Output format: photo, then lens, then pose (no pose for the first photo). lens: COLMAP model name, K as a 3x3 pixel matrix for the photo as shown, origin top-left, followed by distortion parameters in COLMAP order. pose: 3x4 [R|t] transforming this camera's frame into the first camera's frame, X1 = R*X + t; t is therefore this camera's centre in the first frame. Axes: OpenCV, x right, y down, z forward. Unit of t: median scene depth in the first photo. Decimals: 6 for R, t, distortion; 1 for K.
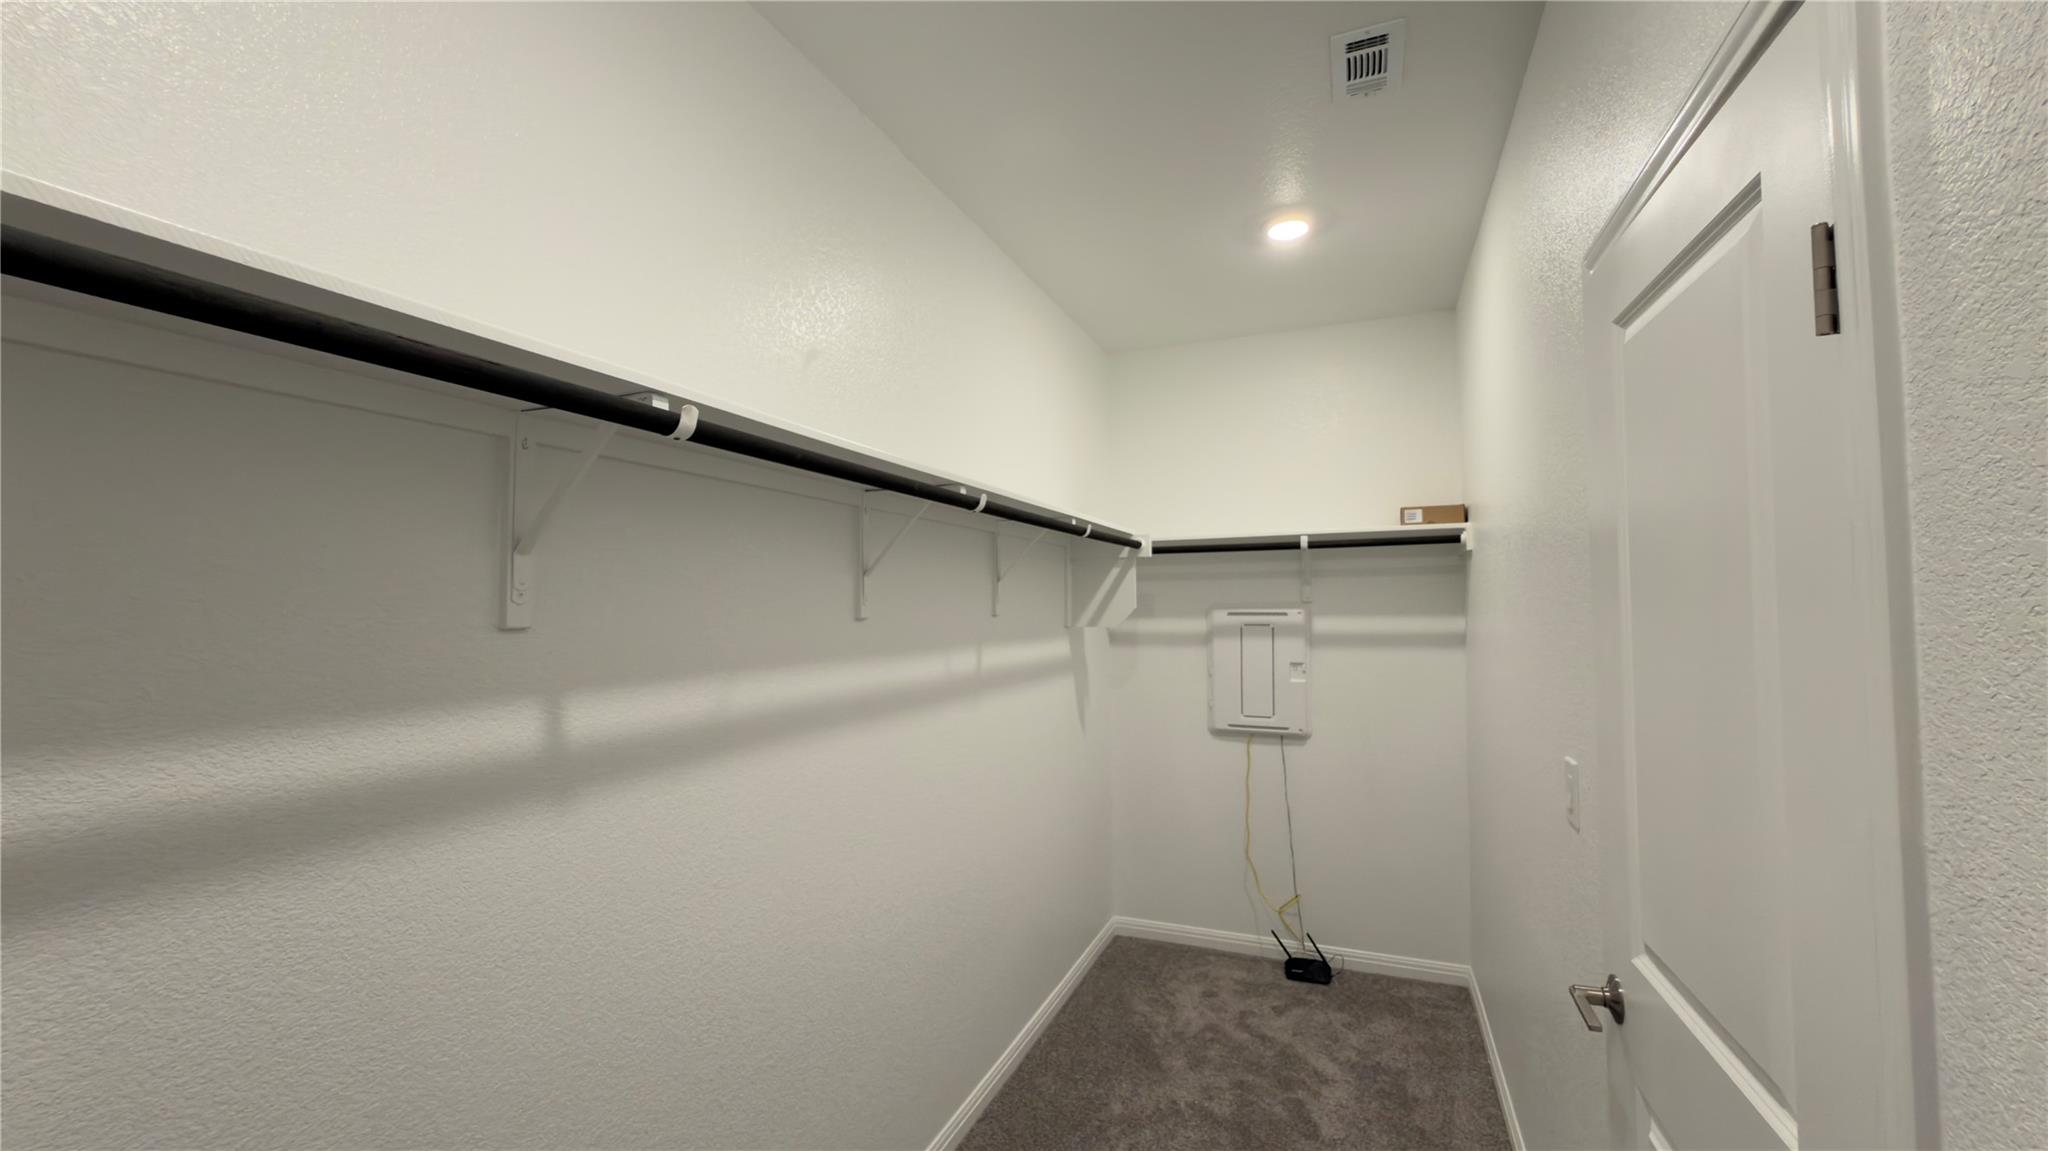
lens RADIAL K [[808.8, 0, 1024.0], [0, 808.8, 575.5], [0, 0, 1]] dist [-0.001071, -0.000085]
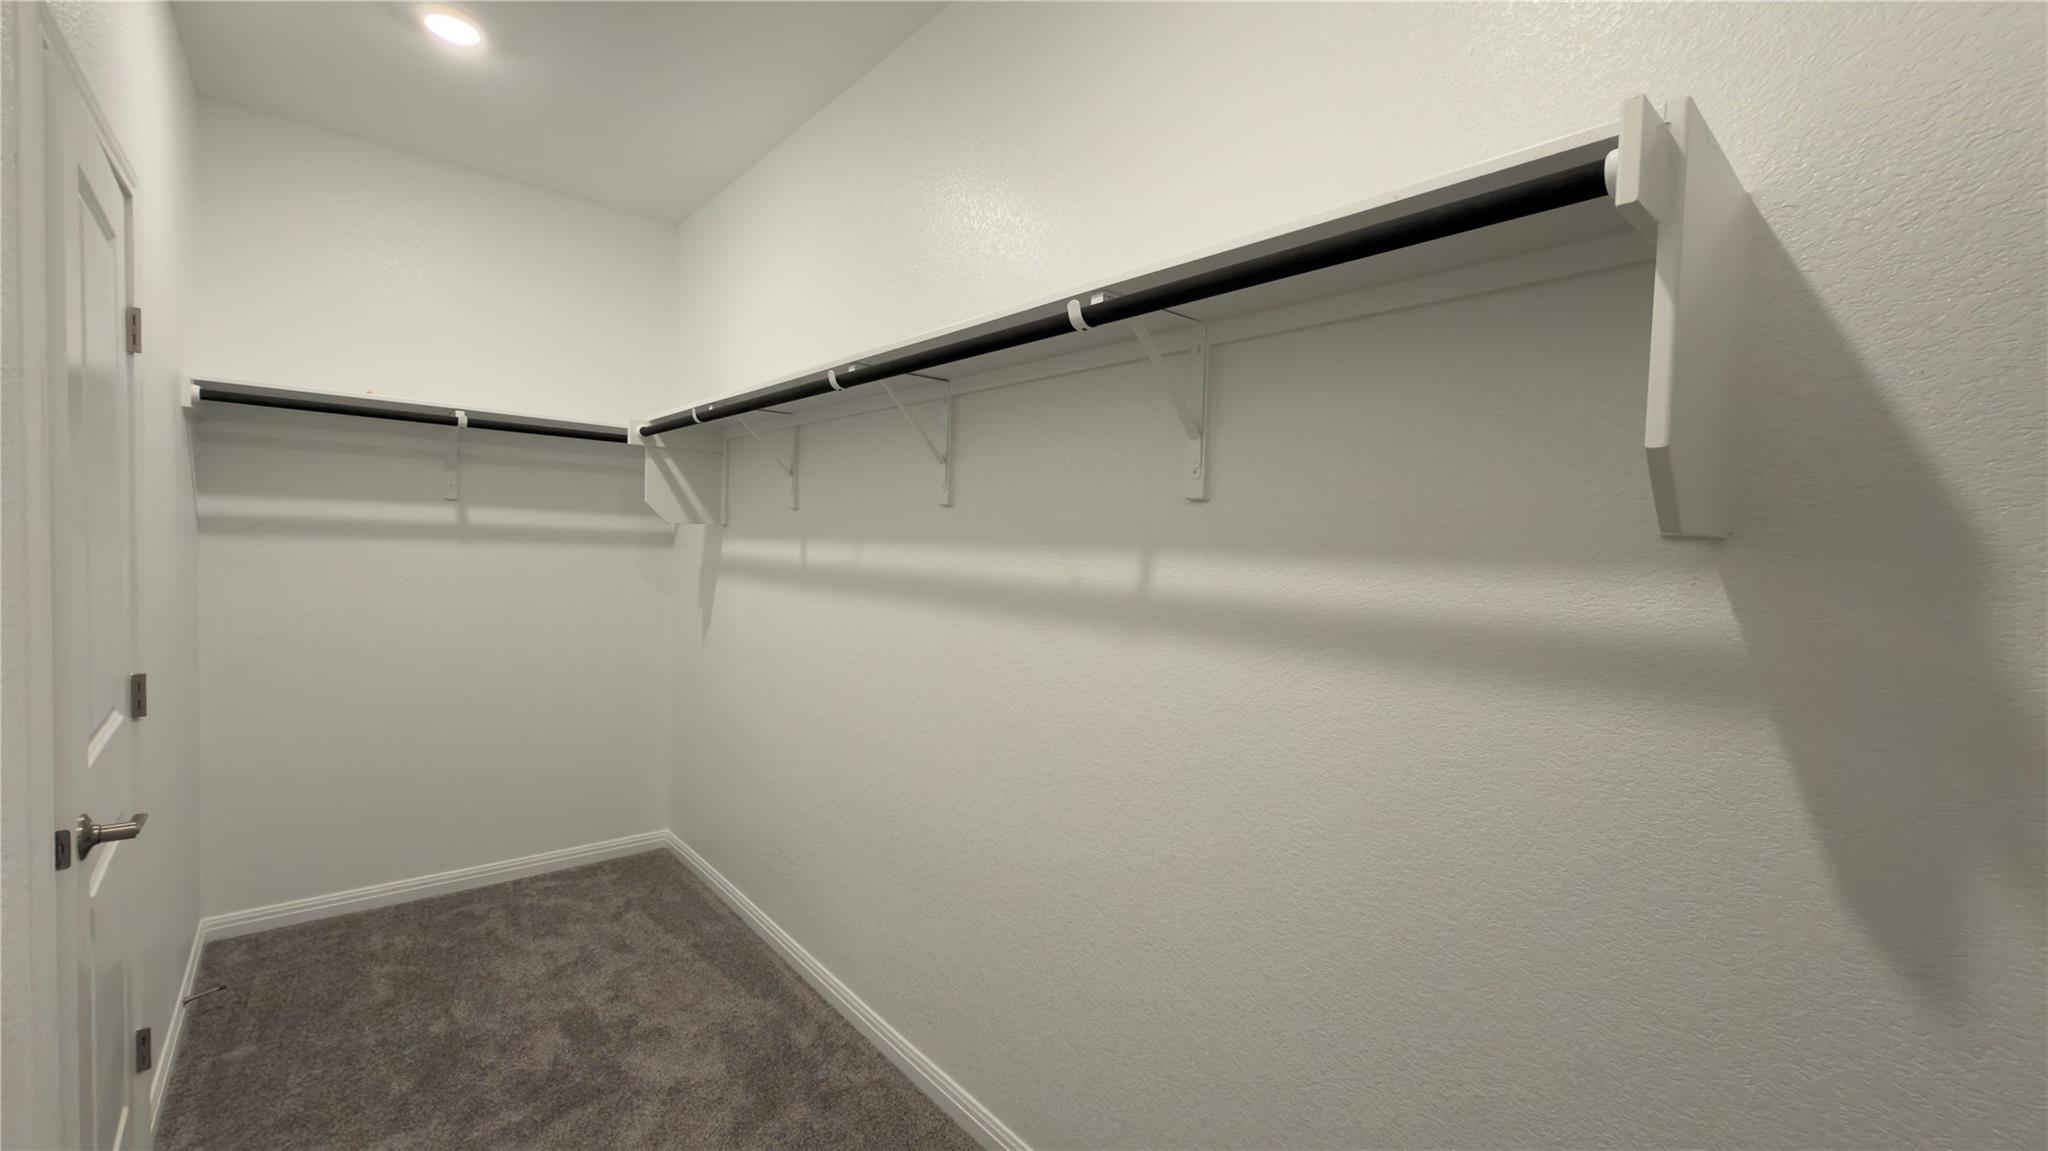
lens RADIAL K [[808.8, 0, 1024.0], [0, 808.8, 575.5], [0, 0, 1]] dist [-0.001071, -0.000085]
pose [[0.478472, -0.026538, 0.877702, -0.153195], [-0.085688, 0.993362, 0.076748, 0.008052], [-0.873912, -0.111930, 0.473022, 0.071899]]
